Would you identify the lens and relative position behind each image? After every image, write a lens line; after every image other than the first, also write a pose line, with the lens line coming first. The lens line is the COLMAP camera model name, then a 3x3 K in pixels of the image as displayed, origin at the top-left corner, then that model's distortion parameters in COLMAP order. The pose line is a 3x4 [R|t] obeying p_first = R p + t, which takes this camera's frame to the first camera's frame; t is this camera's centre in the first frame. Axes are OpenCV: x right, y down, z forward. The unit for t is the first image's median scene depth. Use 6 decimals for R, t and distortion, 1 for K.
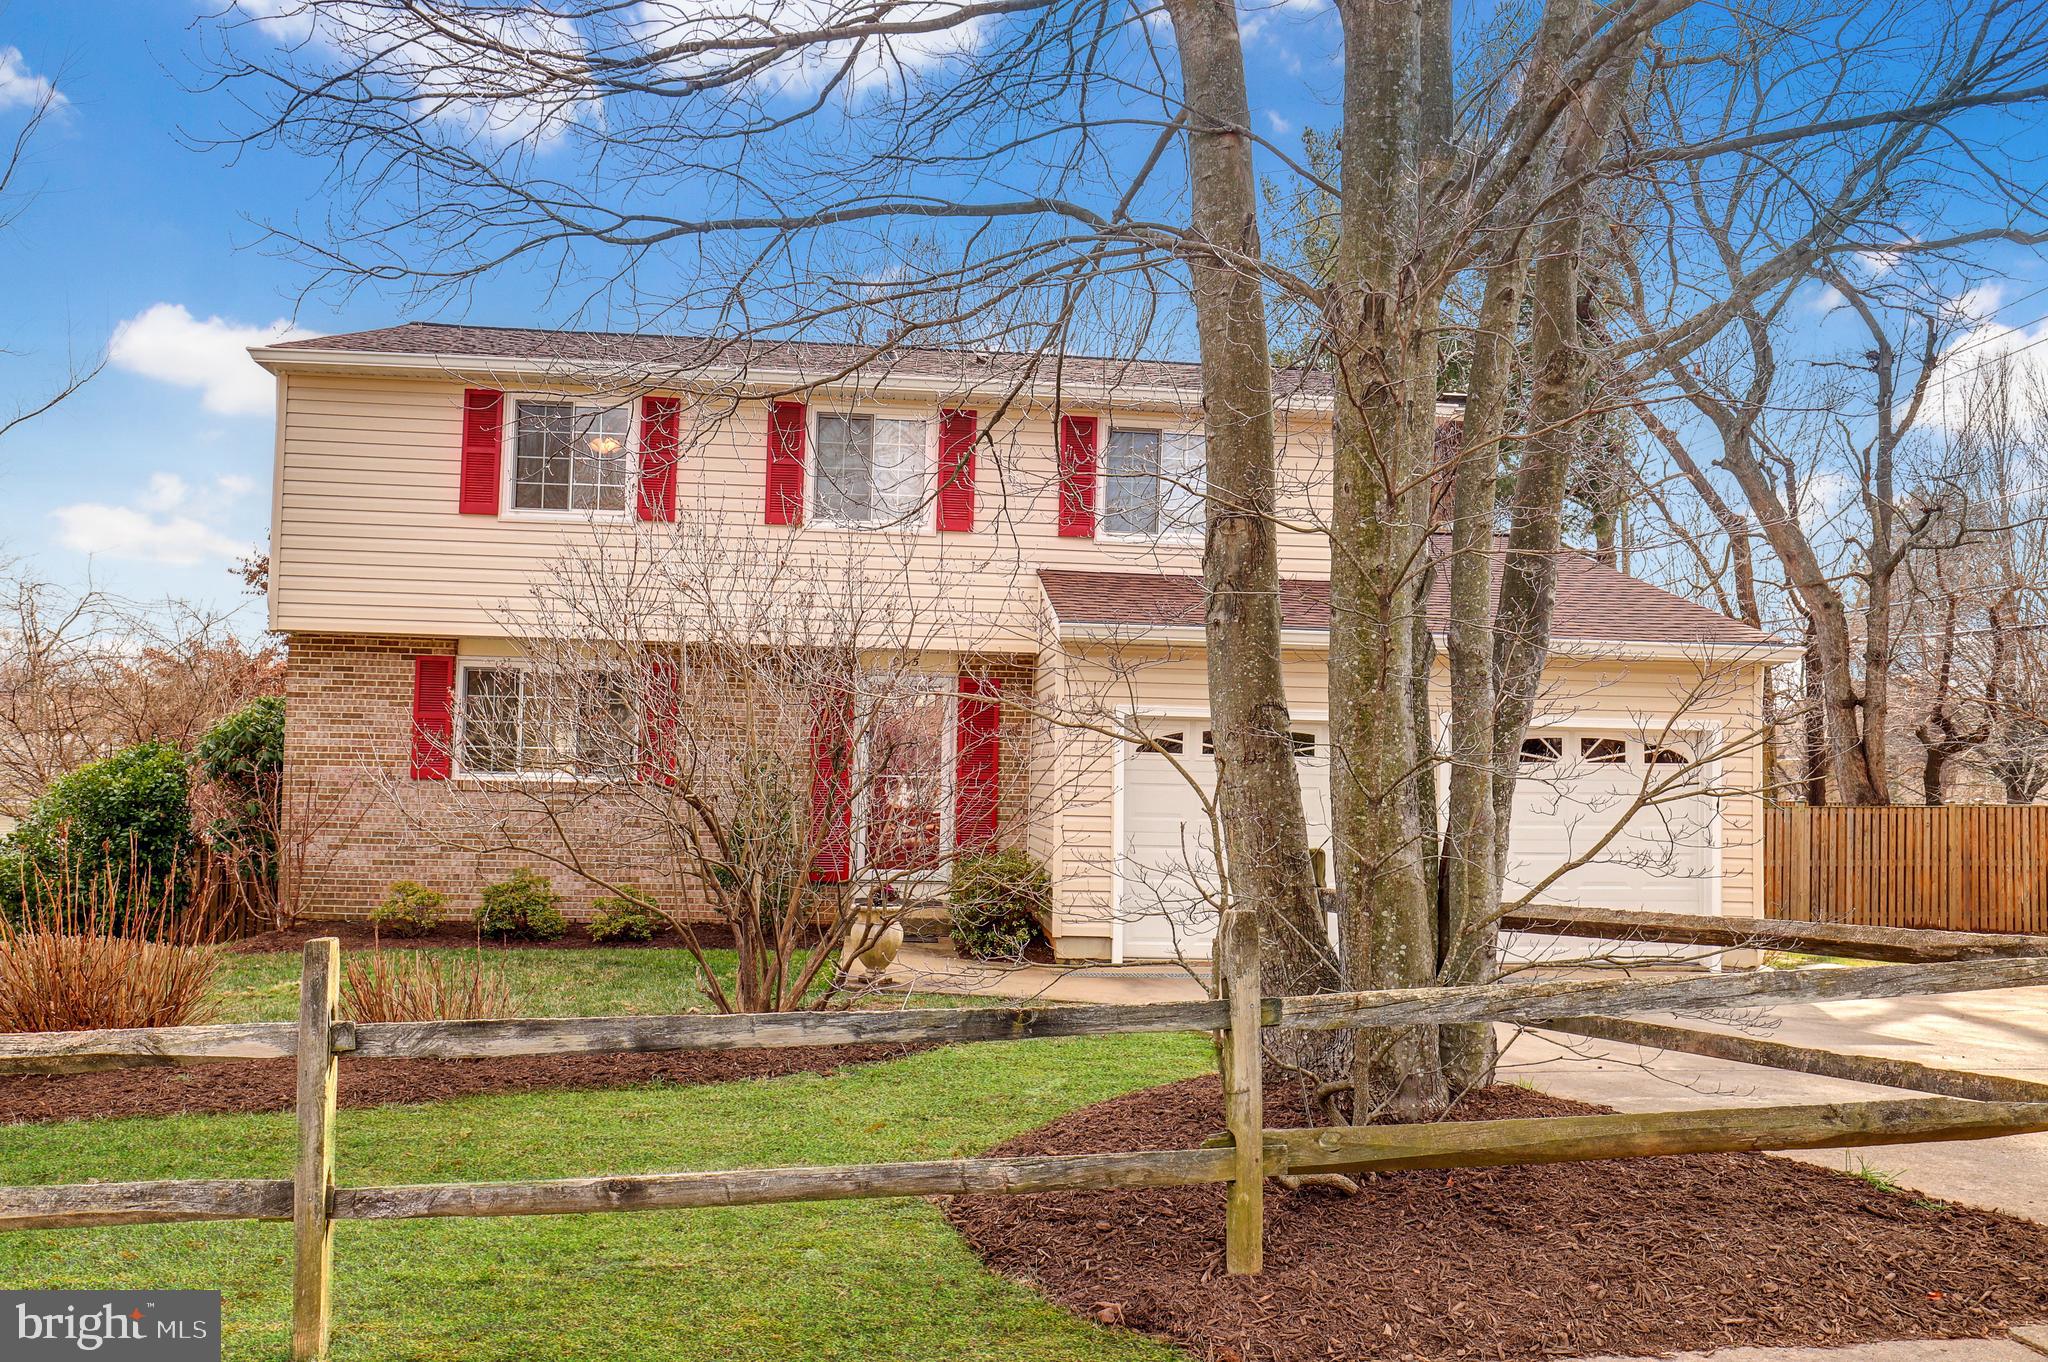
lens RADIAL K [[1604.8, 0, 1024.0], [0, 1604.8, 681.0], [0, 0, 1]] dist [0.005757, 0.003943]
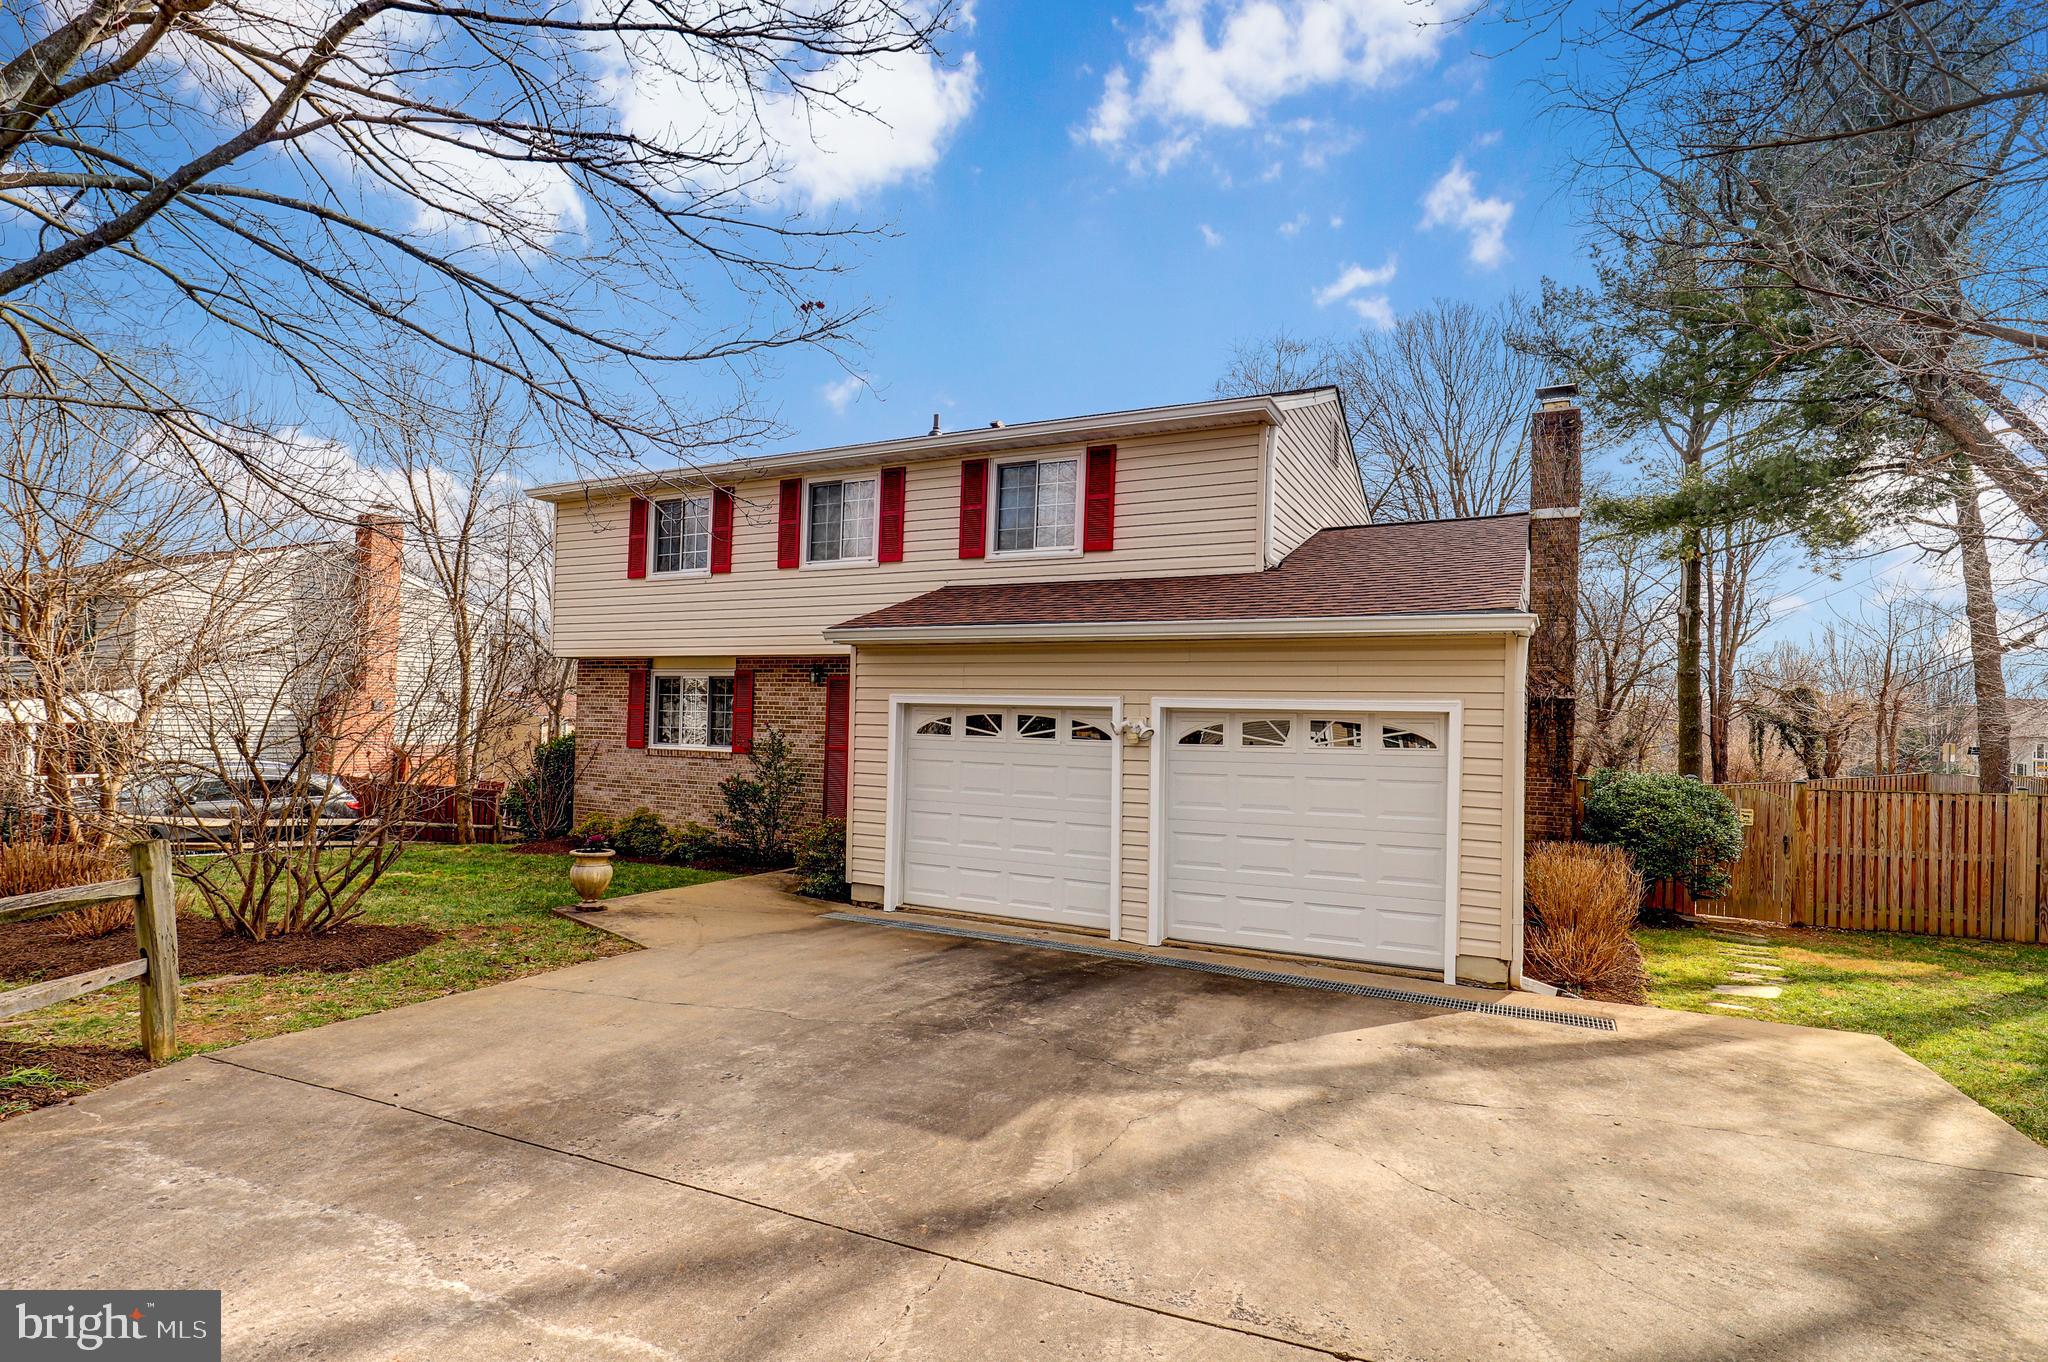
lens RADIAL K [[1018.1, 0, 1024.0], [0, 1018.1, 681.0], [0, 0, 1]] dist [0.001395, 0.000324]
pose [[0.837264, -0.023784, -0.546281, 0.334053], [0.024710, 0.999679, -0.005652, 0.006941], [0.546240, -0.008767, 0.837583, 0.246928]]
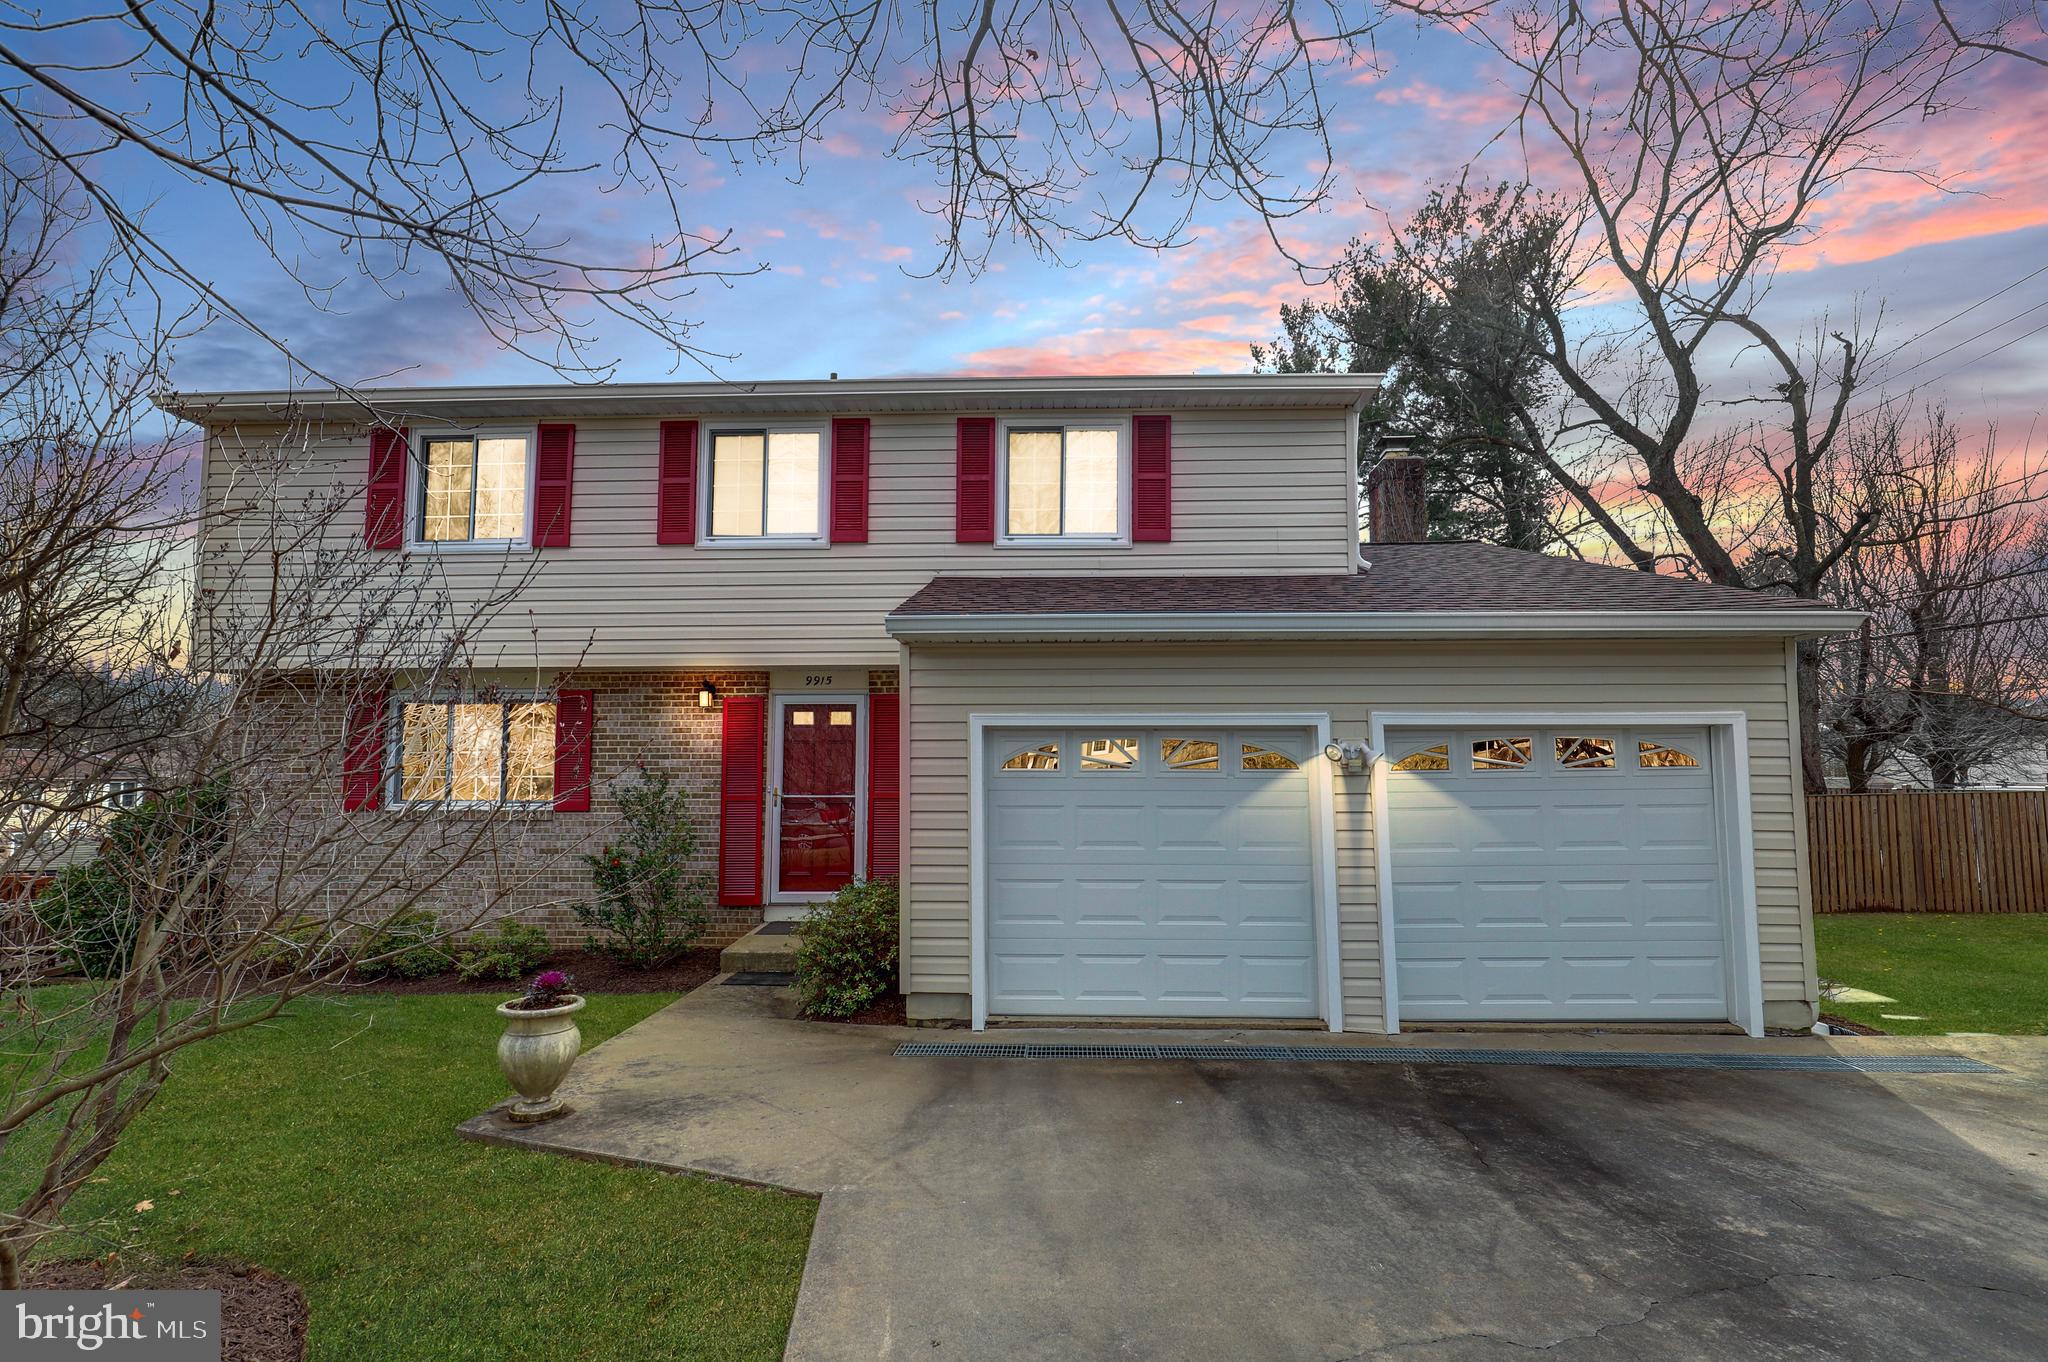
lens RADIAL K [[932.0, 0, 1022.5], [0, 932.0, 689.8], [0, 0, 1]] dist [0.001243, -0.000463]
pose [[0.990112, -0.035632, -0.135678, 0.089834], [0.031510, 0.998978, -0.032411, 0.011251], [0.136694, 0.027815, 0.990223, 0.309578]]
